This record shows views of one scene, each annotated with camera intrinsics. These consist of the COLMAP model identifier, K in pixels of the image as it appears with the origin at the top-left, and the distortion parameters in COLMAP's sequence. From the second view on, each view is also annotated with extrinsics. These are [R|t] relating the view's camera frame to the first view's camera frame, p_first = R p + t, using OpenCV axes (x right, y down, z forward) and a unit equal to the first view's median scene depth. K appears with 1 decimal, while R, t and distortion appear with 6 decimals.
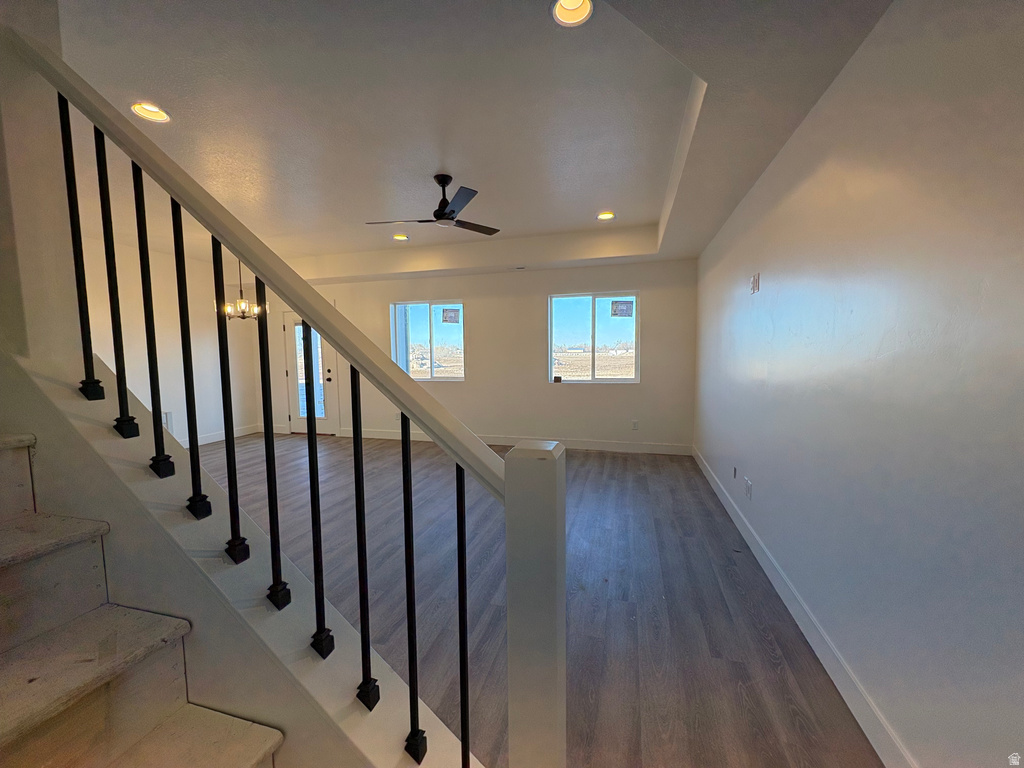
lens RADIAL K [[405.5, 0, 514.5], [0, 405.5, 380.6], [0, 0, 1]] dist [-0.003912, 0.001027]
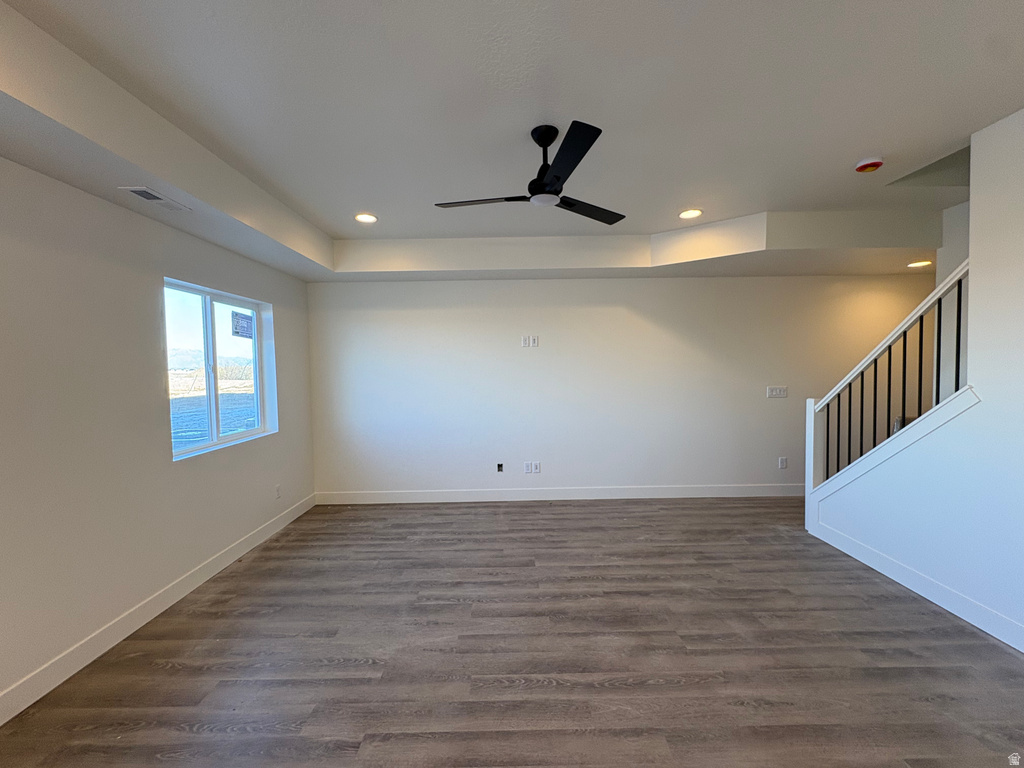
lens RADIAL K [[405.5, 0, 508.4], [0, 405.5, 383.3], [0, 0, 1]] dist [-0.003912, 0.001027]
pose [[-0.255833, -0.022949, 0.966449, -0.506314], [0.088025, 0.995012, 0.046929, -0.079570], [-0.962705, 0.097078, -0.252536, 0.792832]]
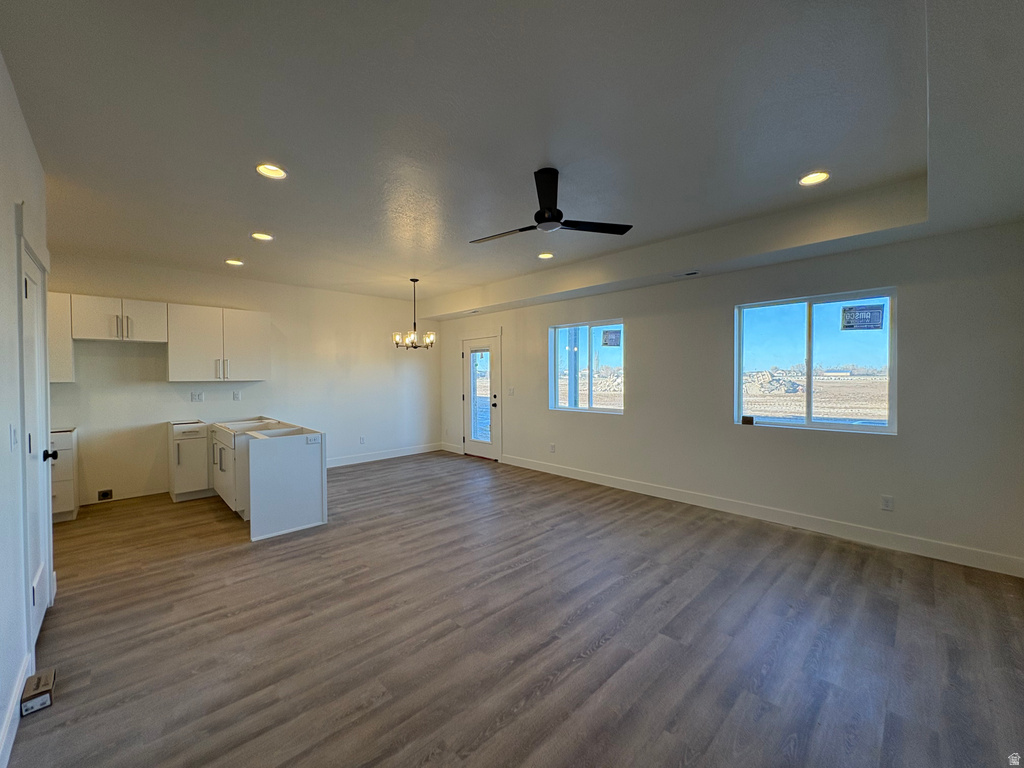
lens RADIAL K [[405.5, 0, 514.6], [0, 405.5, 379.1], [0, 0, 1]] dist [-0.003912, 0.001027]
pose [[0.865145, 0.011811, -0.501384, 0.115063], [-0.040773, 0.998070, -0.046843, -0.027155], [0.499863, 0.060969, 0.863956, 0.178336]]
